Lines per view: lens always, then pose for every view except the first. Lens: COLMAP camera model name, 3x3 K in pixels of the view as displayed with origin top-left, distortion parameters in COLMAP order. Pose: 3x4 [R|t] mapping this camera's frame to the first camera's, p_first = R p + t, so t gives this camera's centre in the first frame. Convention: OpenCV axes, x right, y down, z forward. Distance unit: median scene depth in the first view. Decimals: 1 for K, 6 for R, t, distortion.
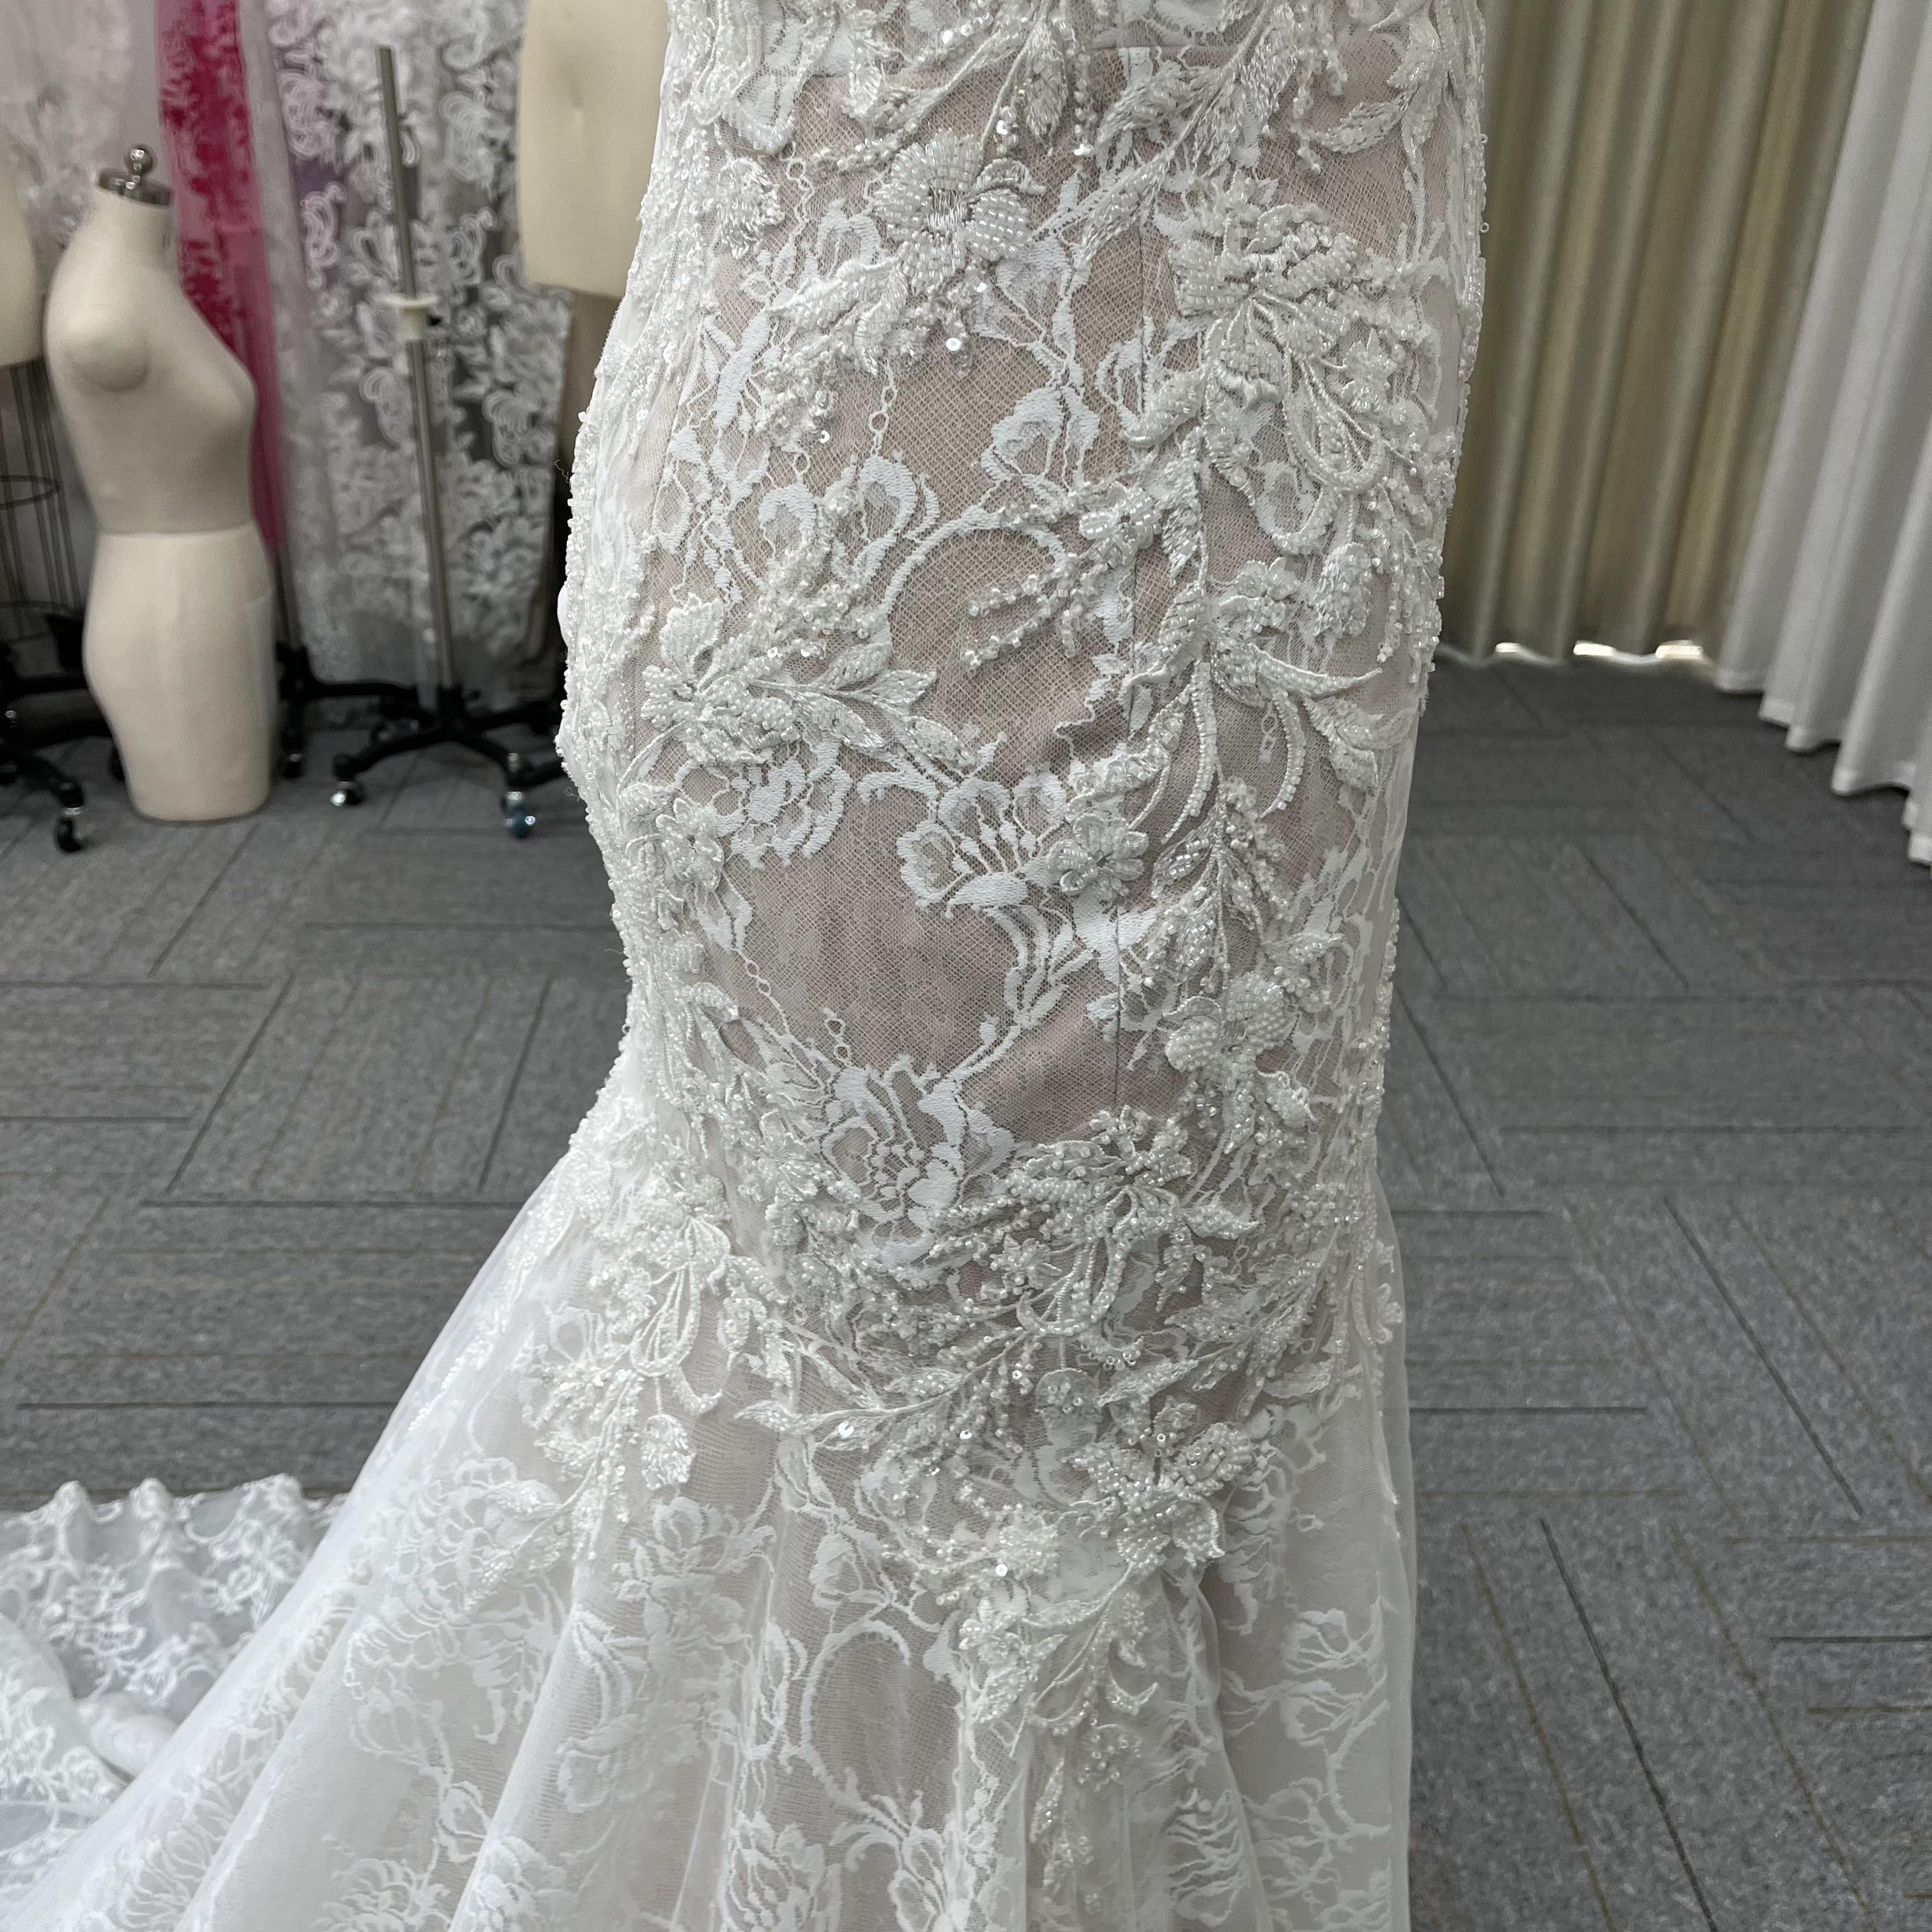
lens RADIAL K [[1967.9, 0, 965.2], [0, 1967.9, 974.5], [0, 0, 1]] dist [0.080533, -0.163759]
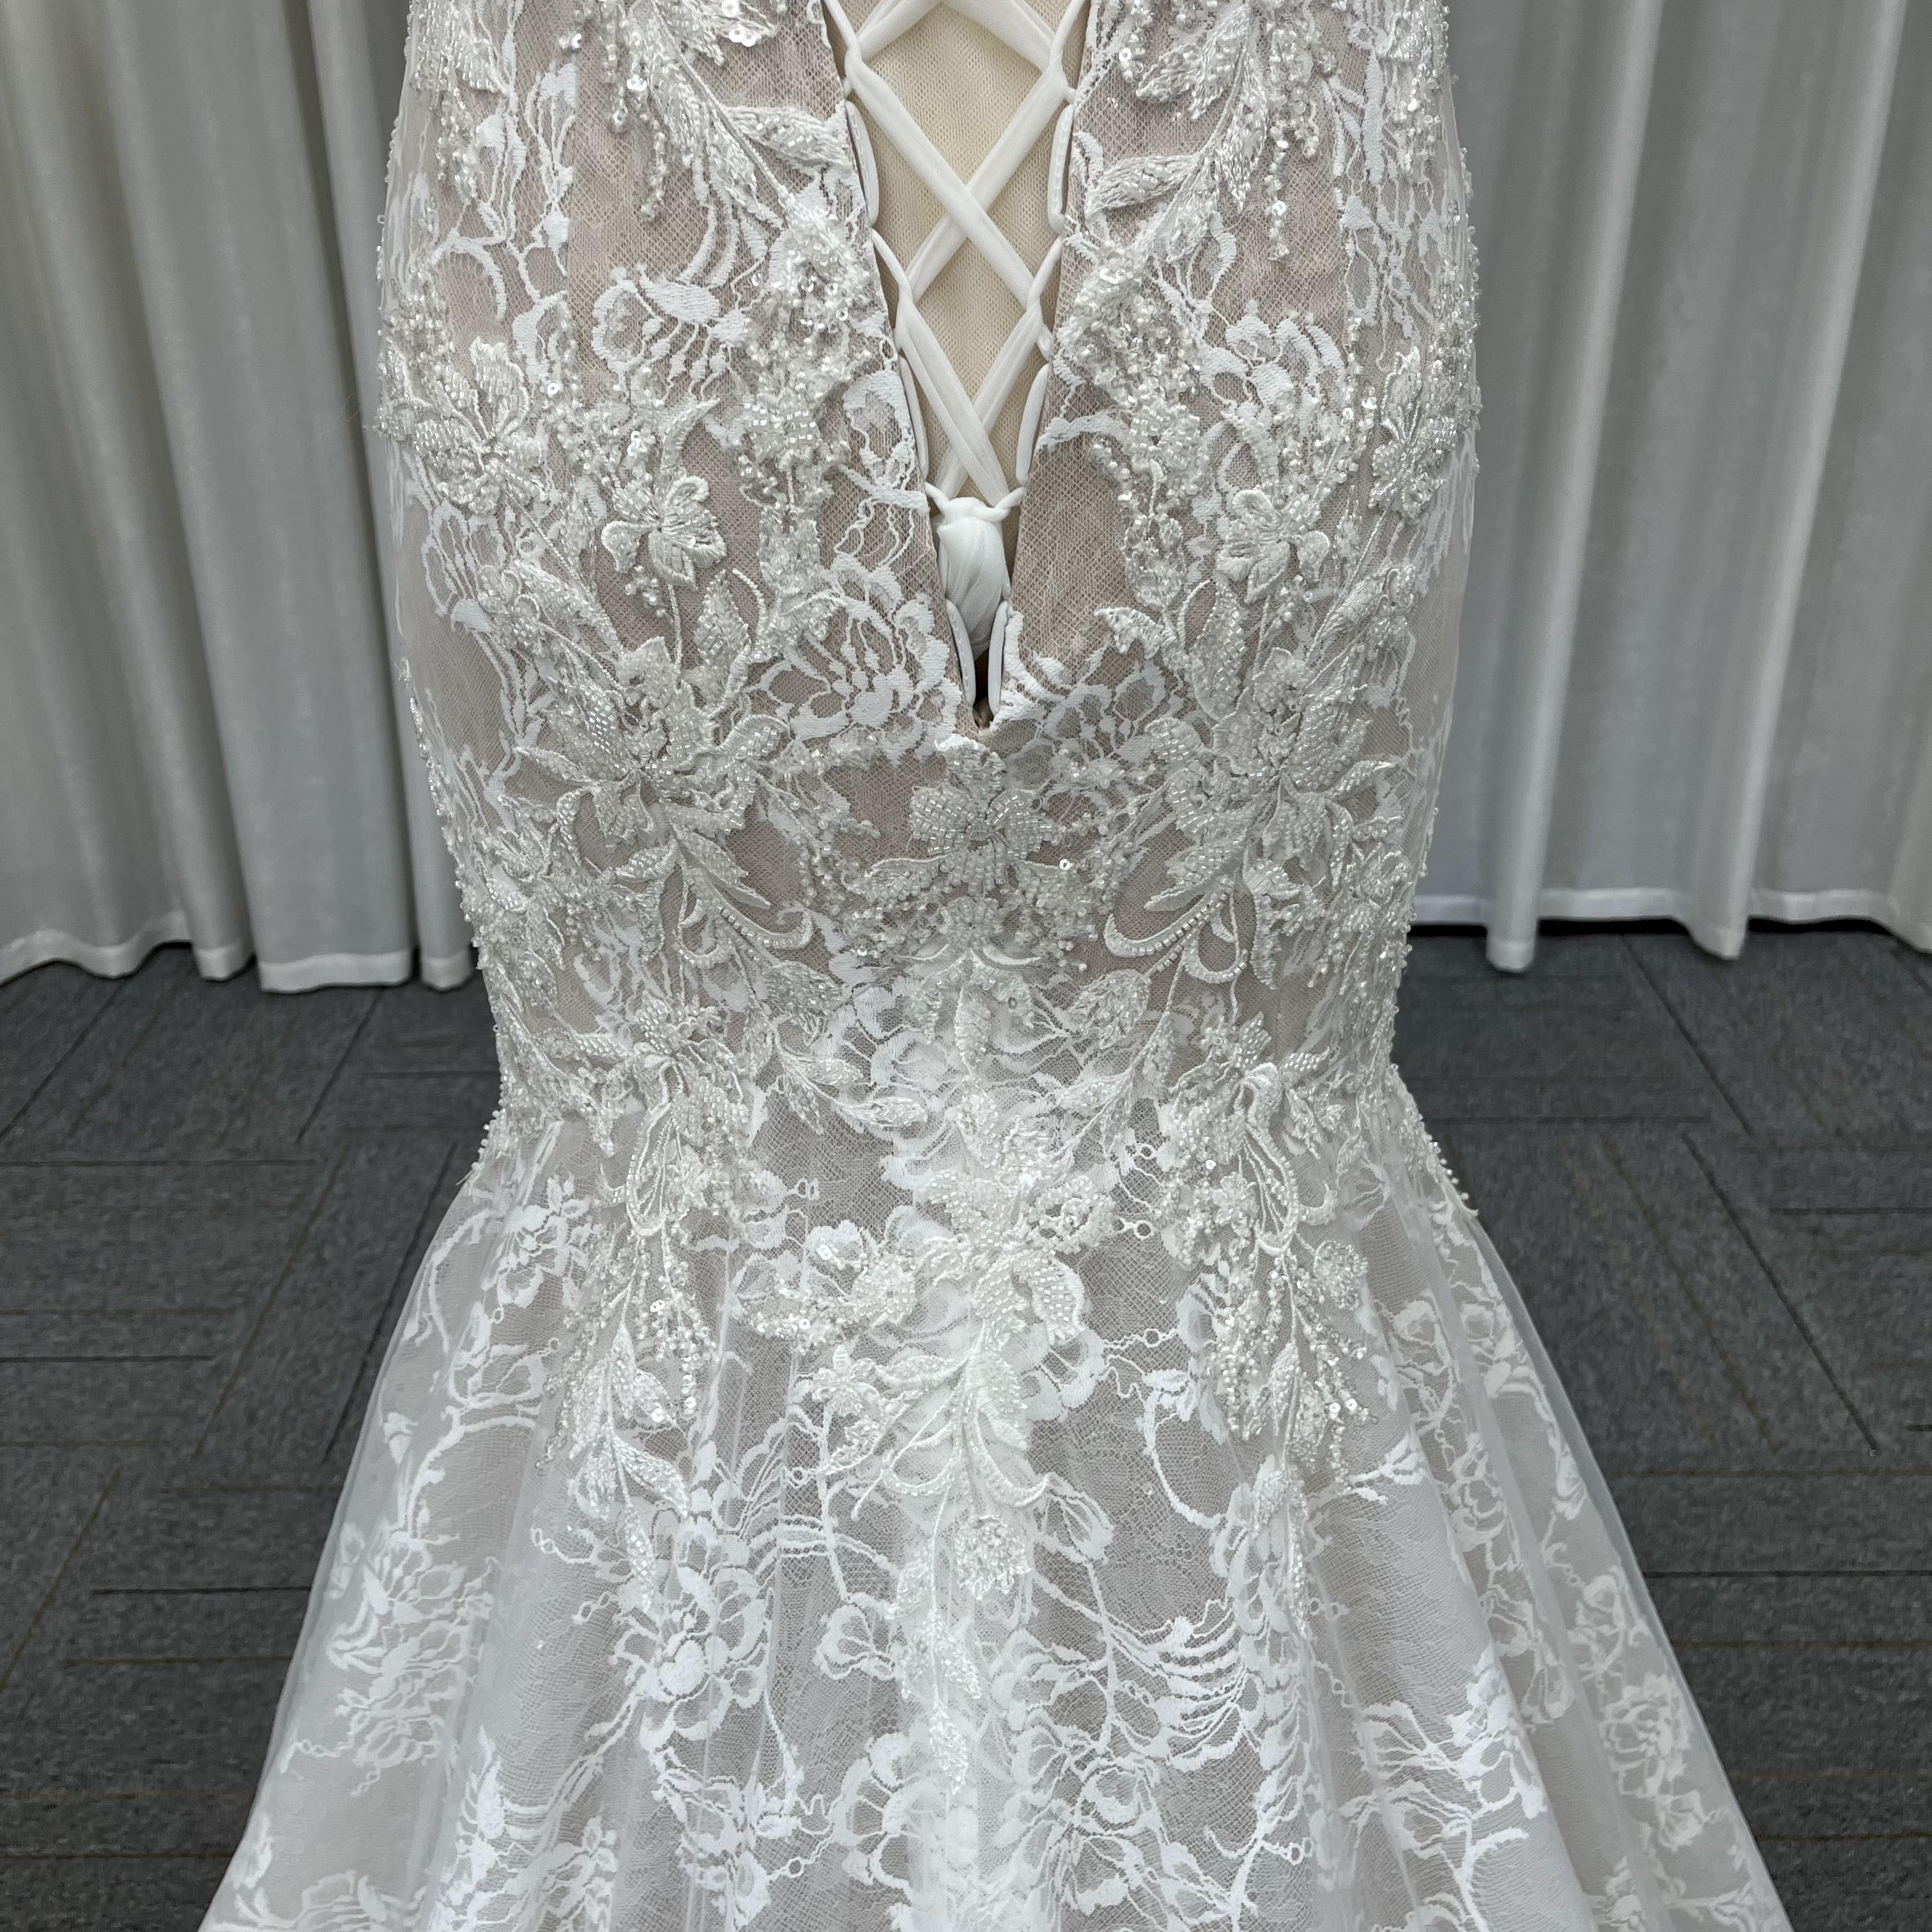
lens RADIAL K [[1967.9, 0, 965.2], [0, 1967.9, 974.5], [0, 0, 1]] dist [0.080533, -0.163759]
pose [[0.029721, -0.491143, 0.870572, -1.201471], [0.465389, 0.777594, 0.422801, -0.485107], [-0.884607, 0.392589, 0.251684, 1.082208]]
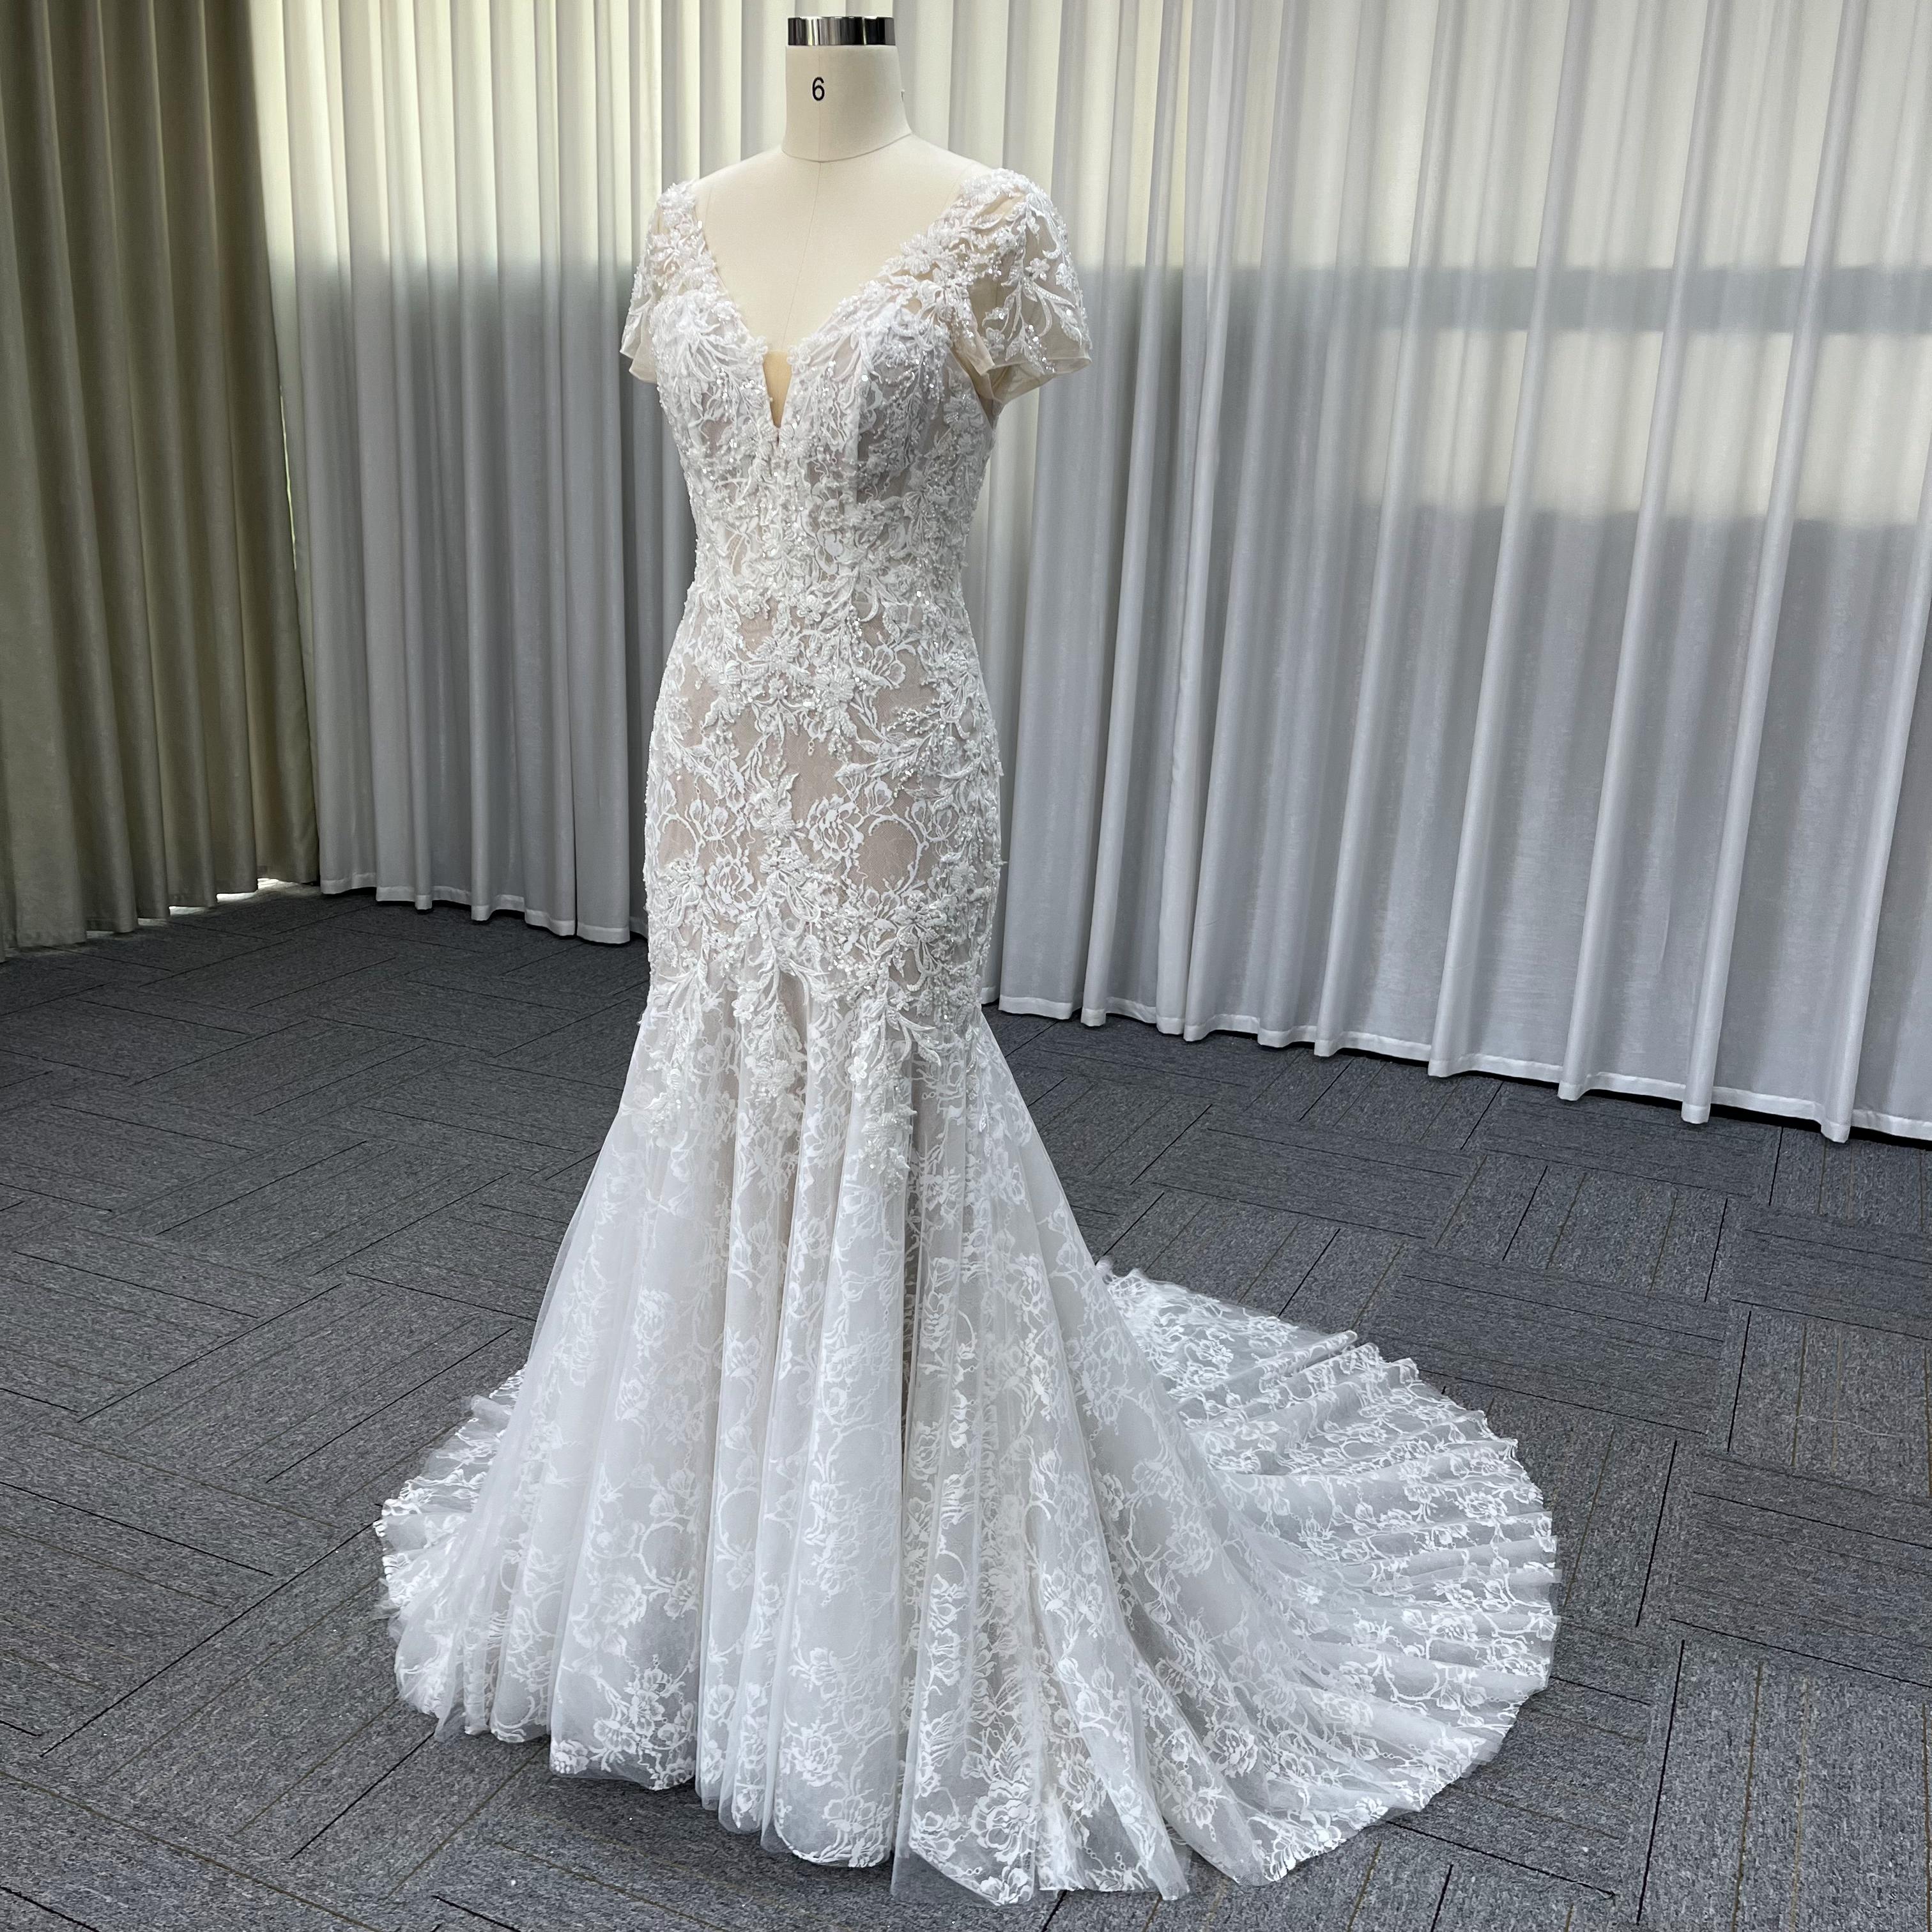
lens RADIAL K [[1948.7, 0, 980.0], [0, 1948.7, 978.0], [0, 0, 1]] dist [0.123516, -0.328783]
pose [[0.443660, -0.257756, 0.858328, -4.909620], [0.387553, 0.918744, 0.075577, -0.078132], [-0.808064, 0.299118, 0.507504, -0.788205]]
